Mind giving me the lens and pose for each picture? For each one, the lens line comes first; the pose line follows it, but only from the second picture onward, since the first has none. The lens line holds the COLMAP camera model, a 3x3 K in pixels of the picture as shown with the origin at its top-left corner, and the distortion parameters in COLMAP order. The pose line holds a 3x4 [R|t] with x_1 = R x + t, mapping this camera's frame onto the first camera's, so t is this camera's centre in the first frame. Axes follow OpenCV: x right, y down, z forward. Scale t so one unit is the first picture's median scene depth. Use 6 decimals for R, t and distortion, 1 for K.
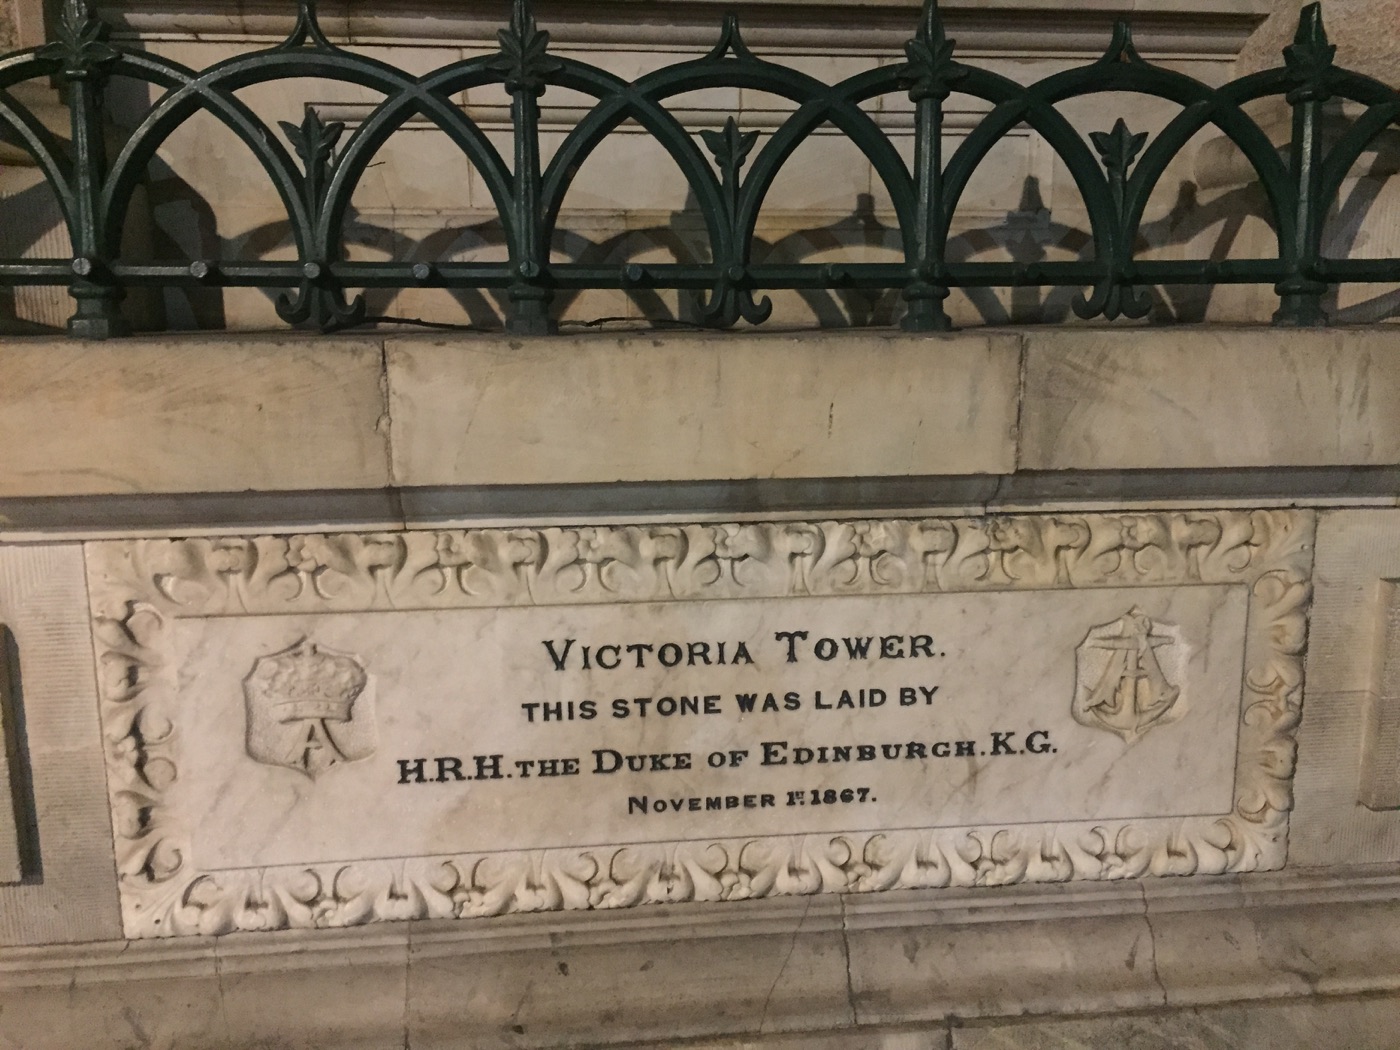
lens RADIAL K [[1195.0, 0, 700.0], [0, 1195.0, 525.0], [0, 0, 1]] dist [0.081869, -0.110504]
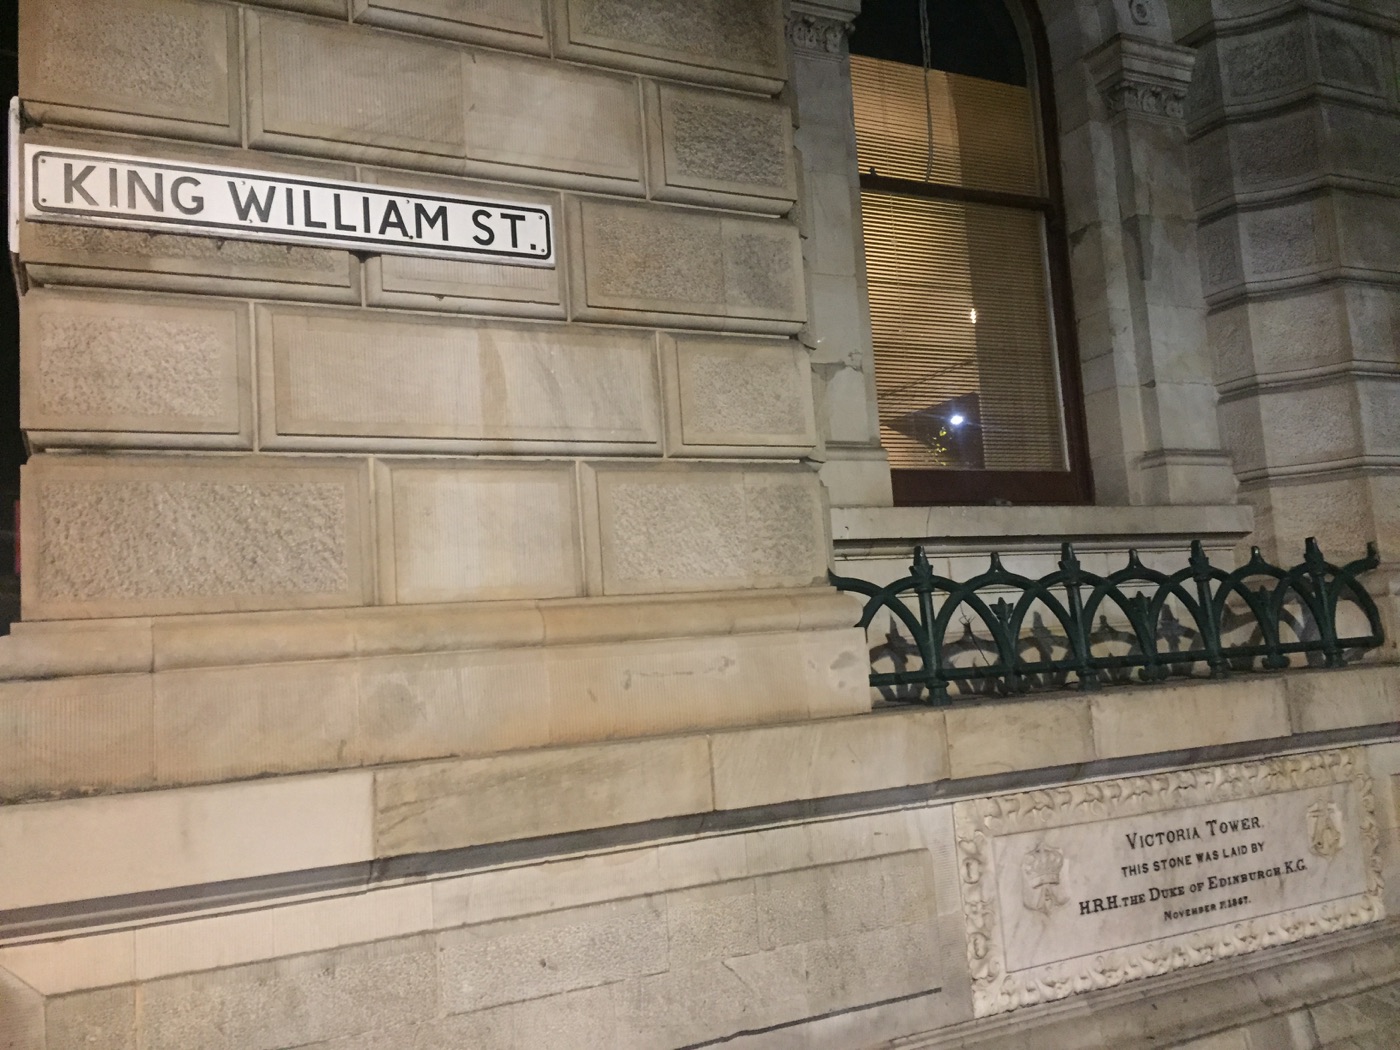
lens RADIAL K [[1195.0, 0, 700.0], [0, 1195.0, 525.0], [0, 0, 1]] dist [0.081869, -0.110504]
pose [[0.937509, -0.020321, 0.347367, -1.518663], [0.124062, 0.952207, -0.279126, 0.076551], [-0.325093, 0.304778, 0.895223, -0.803912]]
